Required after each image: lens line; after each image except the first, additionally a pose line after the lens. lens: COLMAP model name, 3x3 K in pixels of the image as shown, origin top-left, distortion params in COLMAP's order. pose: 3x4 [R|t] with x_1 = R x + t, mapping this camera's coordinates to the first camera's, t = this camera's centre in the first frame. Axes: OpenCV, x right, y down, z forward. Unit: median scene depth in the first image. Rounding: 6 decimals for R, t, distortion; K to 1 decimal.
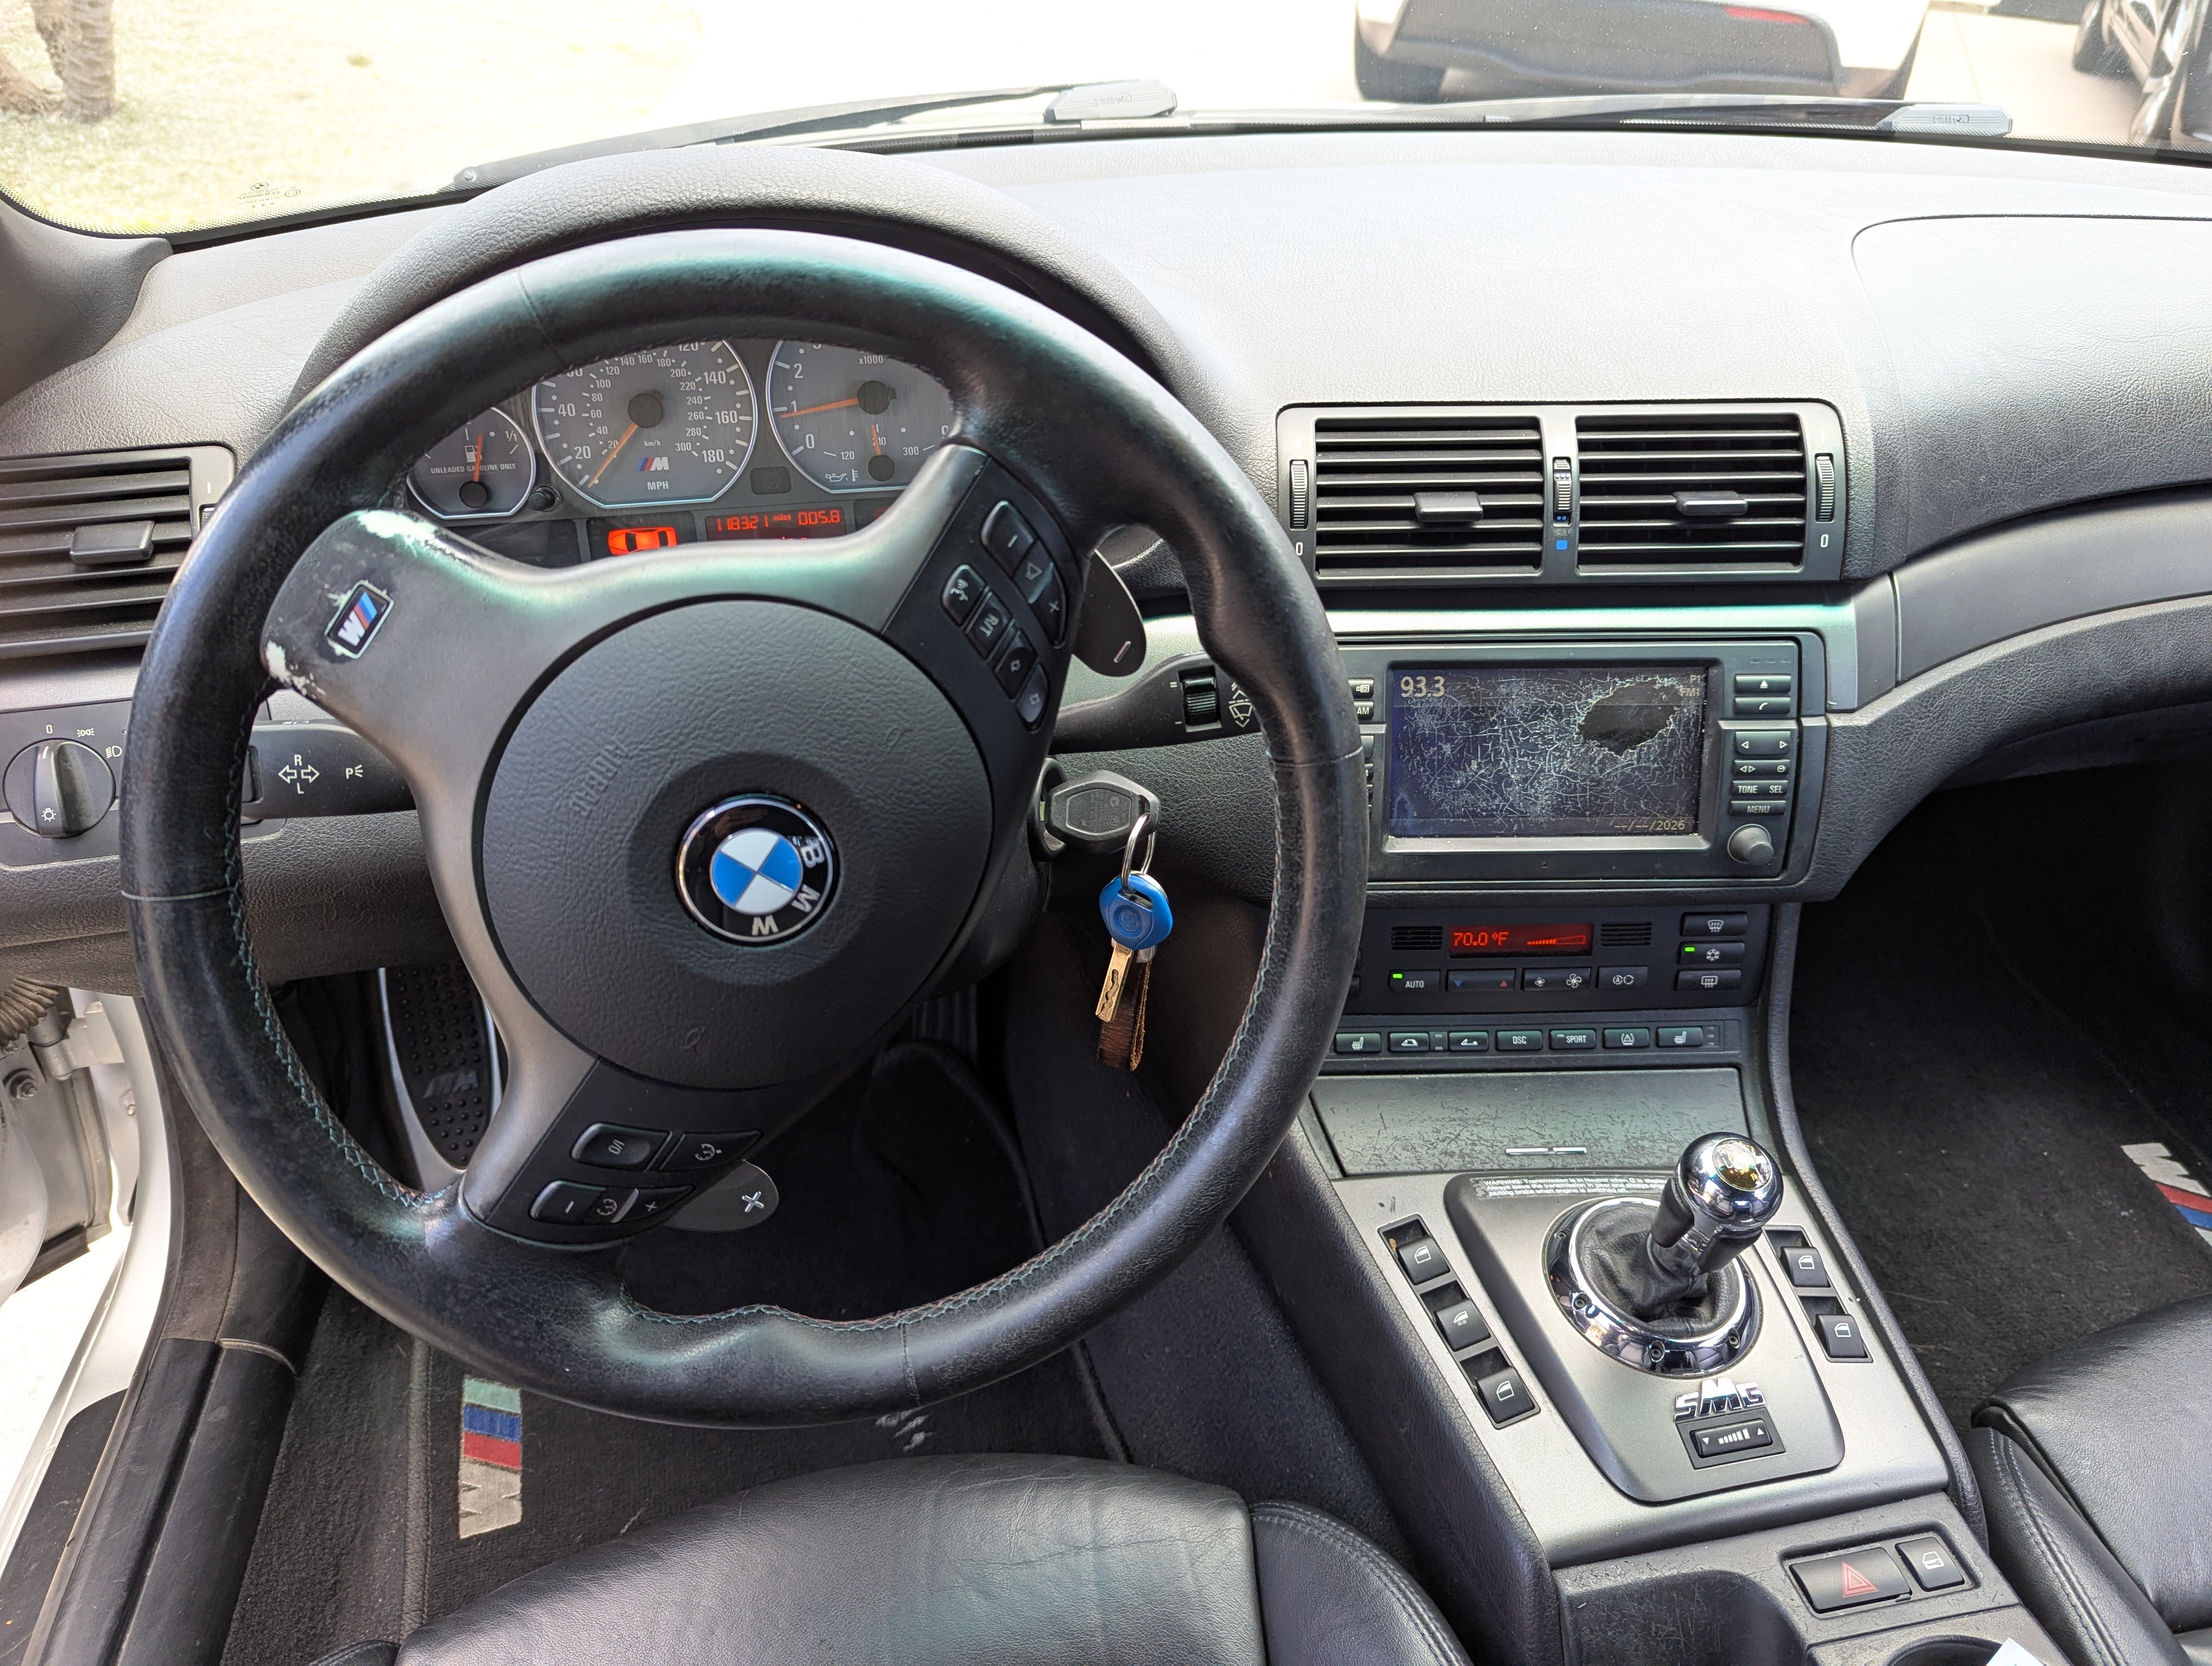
lens RADIAL K [[1605.7, 0, 1106.0], [0, 1605.7, 833.0], [0, 0, 1]] dist [0.015051, 0.000708]
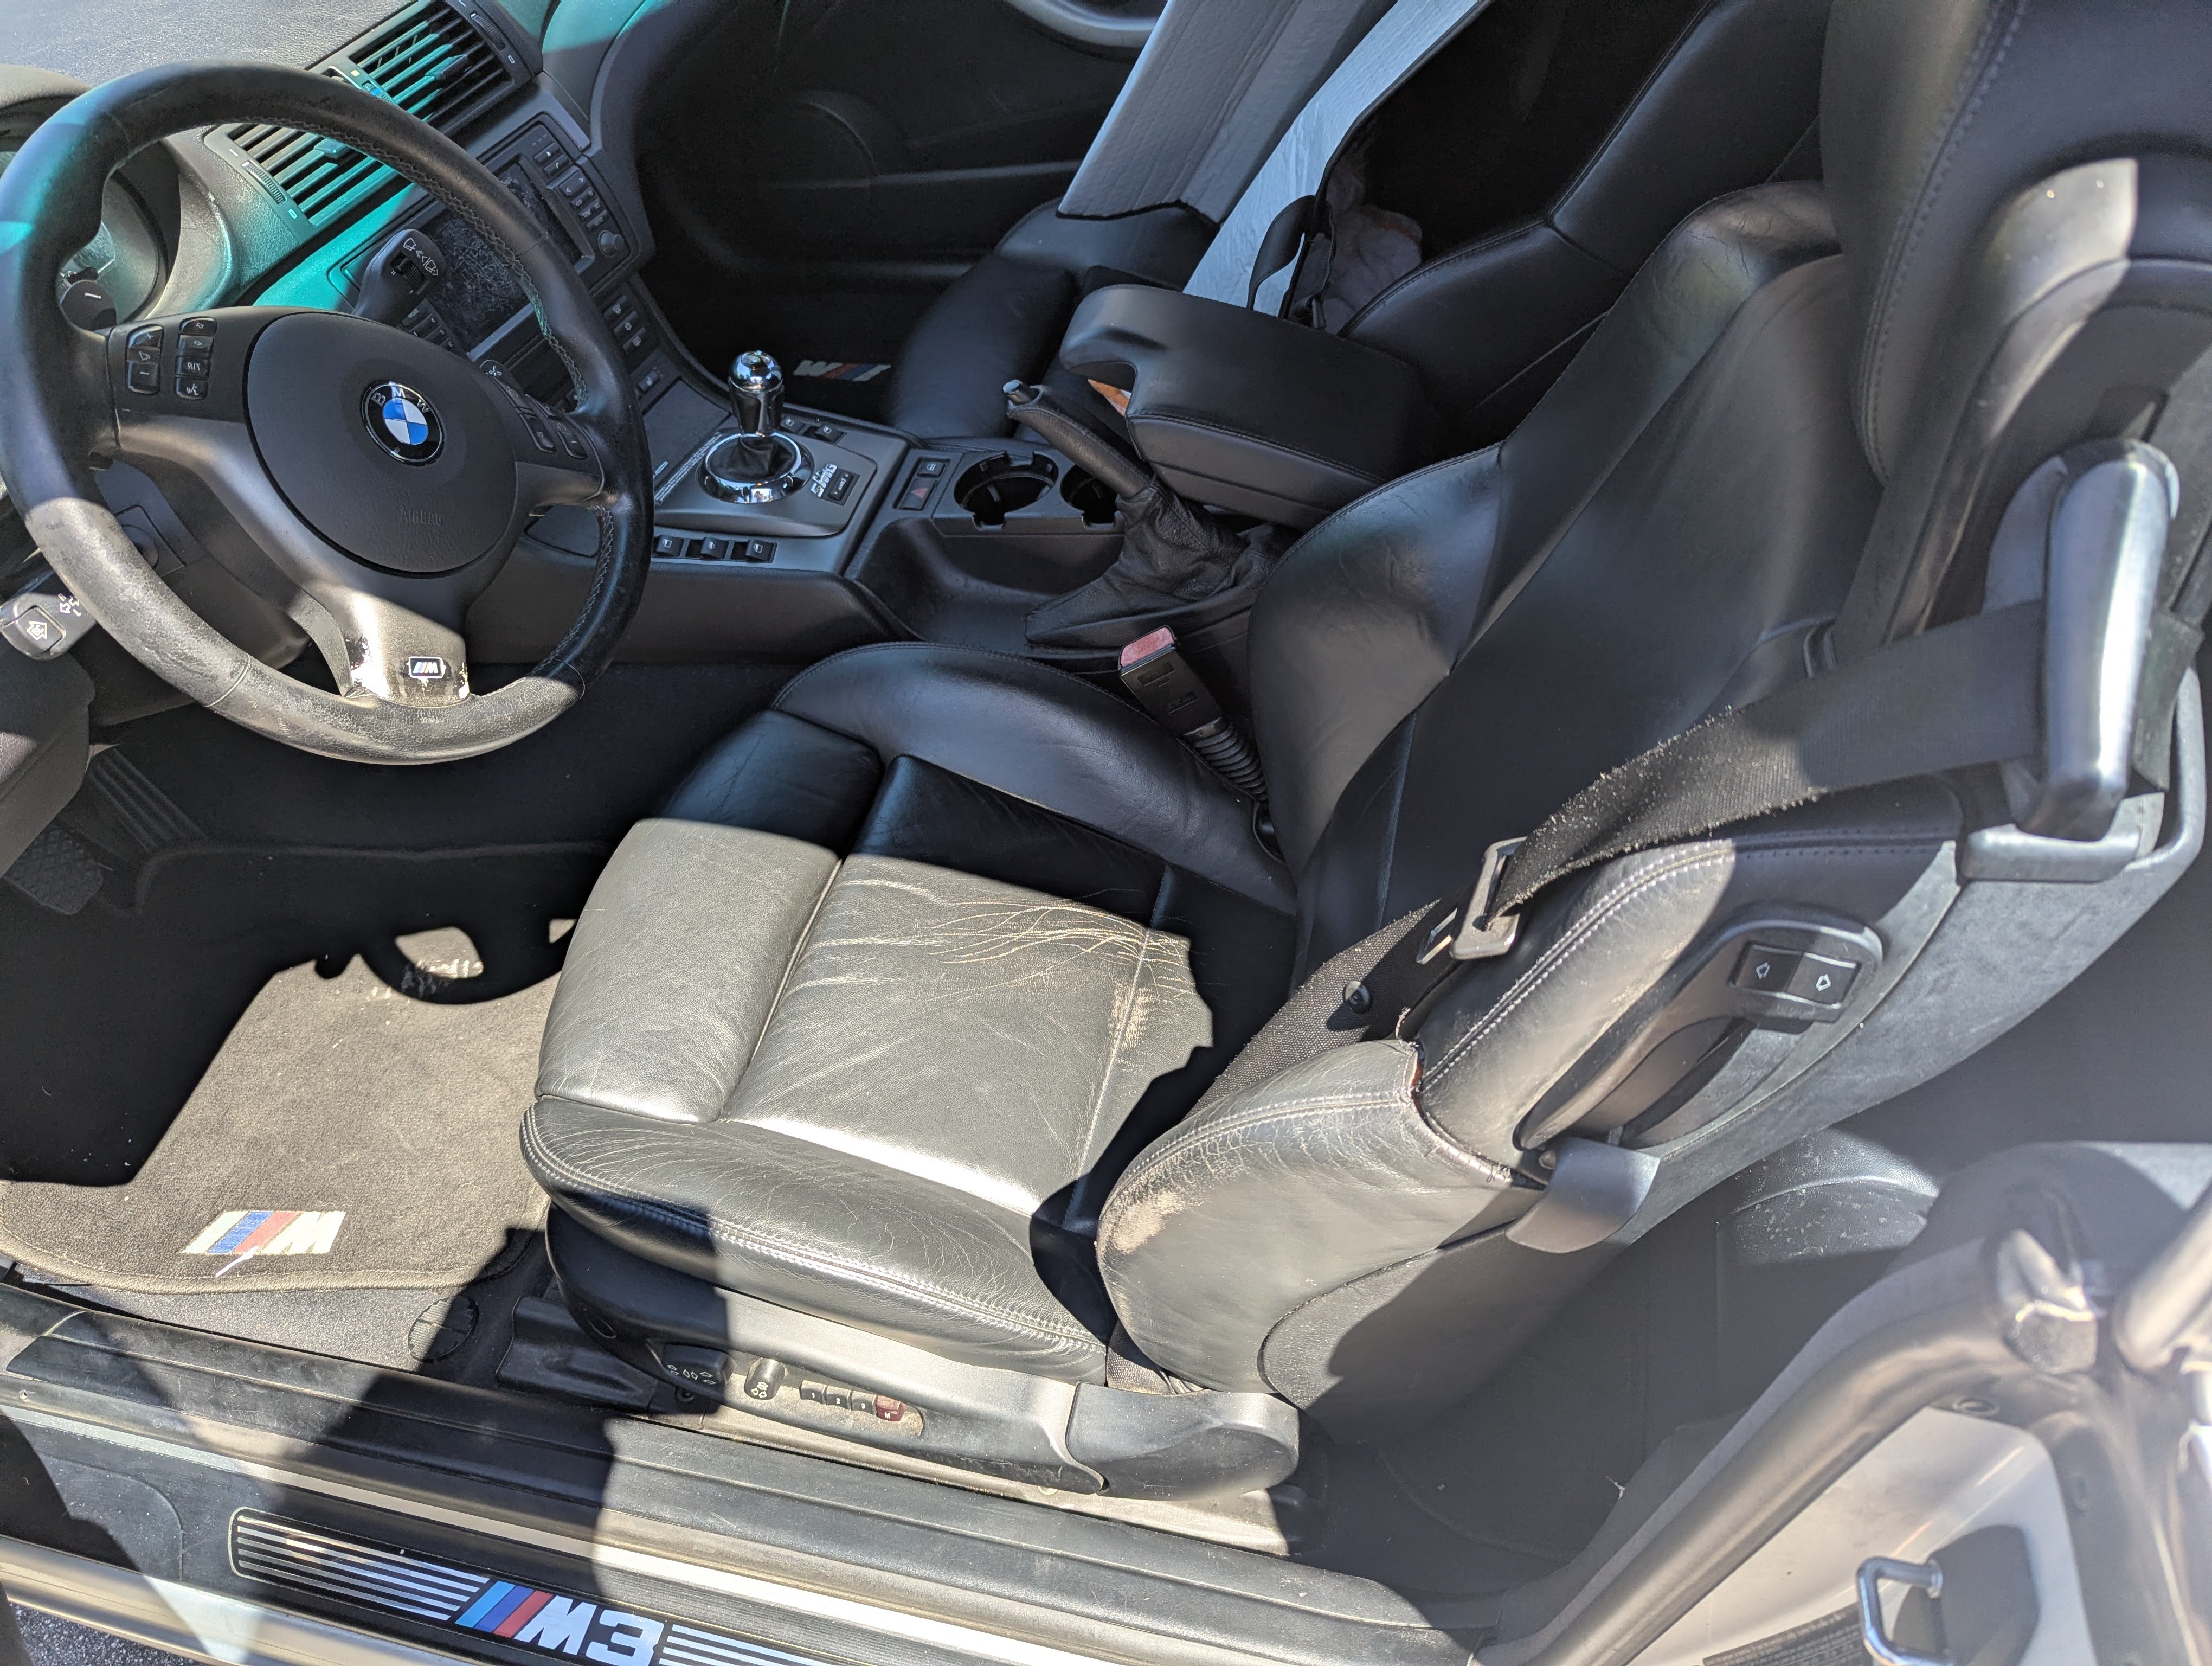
lens RADIAL K [[1605.7, 0, 1106.0], [0, 1605.7, 833.0], [0, 0, 1]] dist [0.015051, 0.000708]
pose [[0.430576, -0.701627, 0.567736, -0.786368], [0.580747, 0.696893, 0.420800, 0.029984], [-0.690896, 0.148524, 0.707533, -0.480207]]
